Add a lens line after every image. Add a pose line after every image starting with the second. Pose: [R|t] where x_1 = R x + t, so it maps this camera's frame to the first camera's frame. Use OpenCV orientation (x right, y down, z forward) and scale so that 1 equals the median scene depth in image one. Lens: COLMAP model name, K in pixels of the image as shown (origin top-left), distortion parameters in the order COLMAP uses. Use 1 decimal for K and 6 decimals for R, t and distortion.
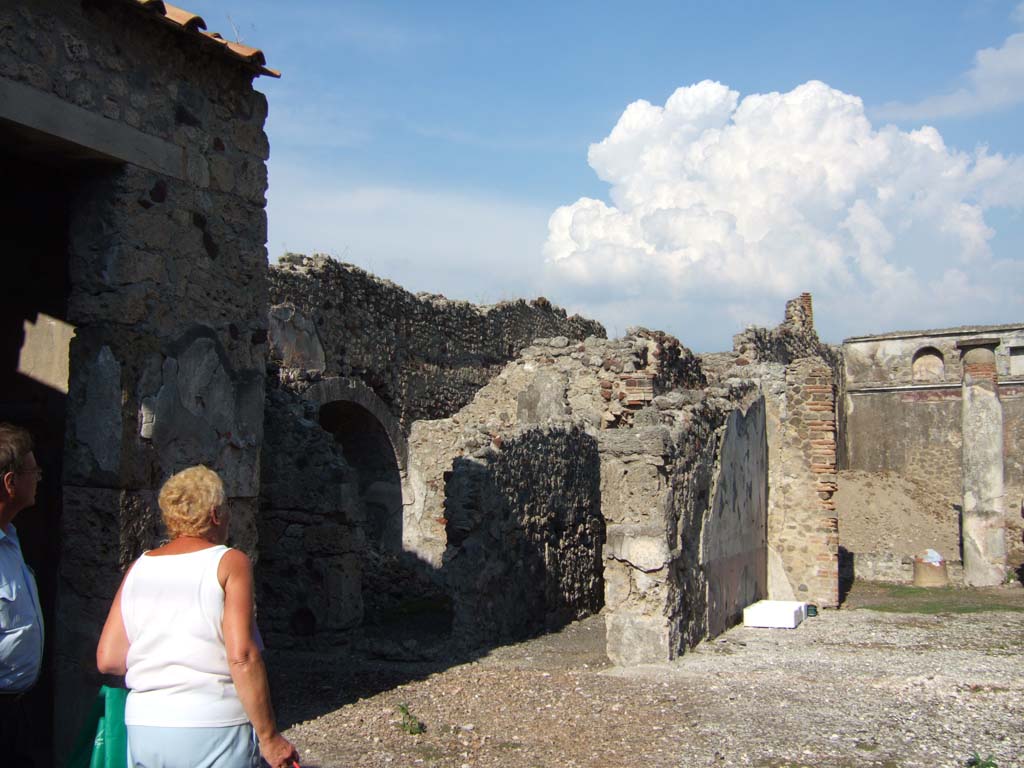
lens RADIAL K [[1052.0, 0, 516.7], [0, 1052.0, 367.5], [0, 0, 1]] dist [-0.072526, 0.018714]
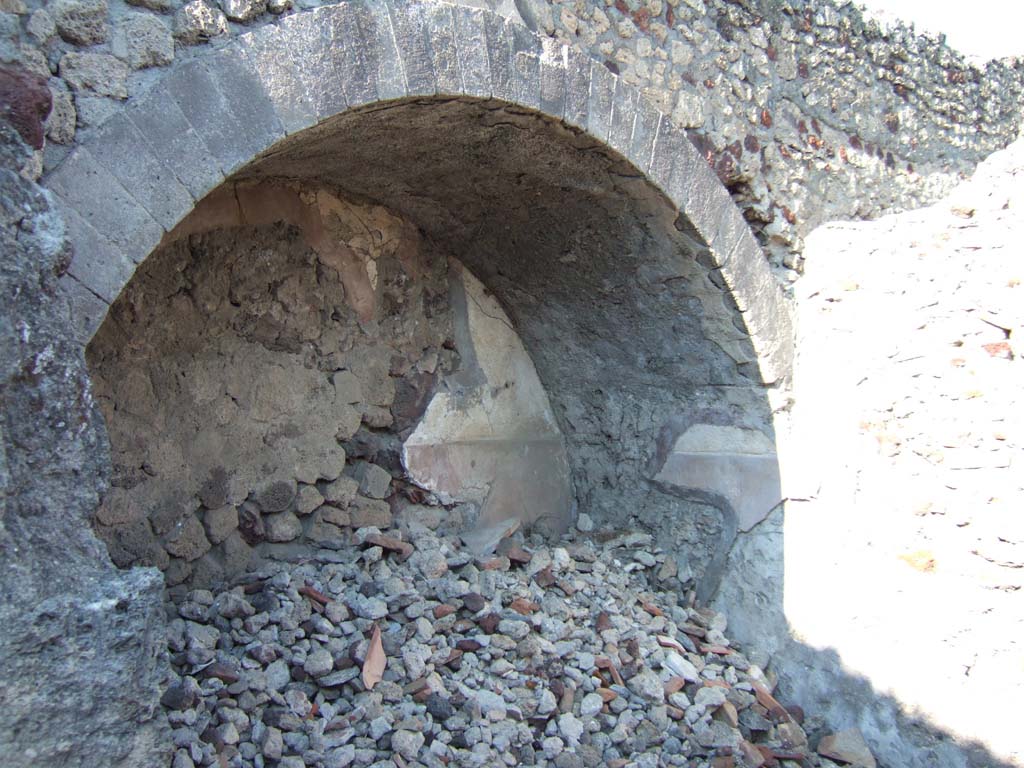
lens RADIAL K [[1052.0, 0, 516.7], [0, 1052.0, 367.5], [0, 0, 1]] dist [-0.072526, 0.018714]
pose [[0.920051, -0.019582, -0.391308, -0.050568], [0.038425, 0.998445, 0.040380, 0.065418], [0.389909, -0.052188, 0.919373, 0.589483]]
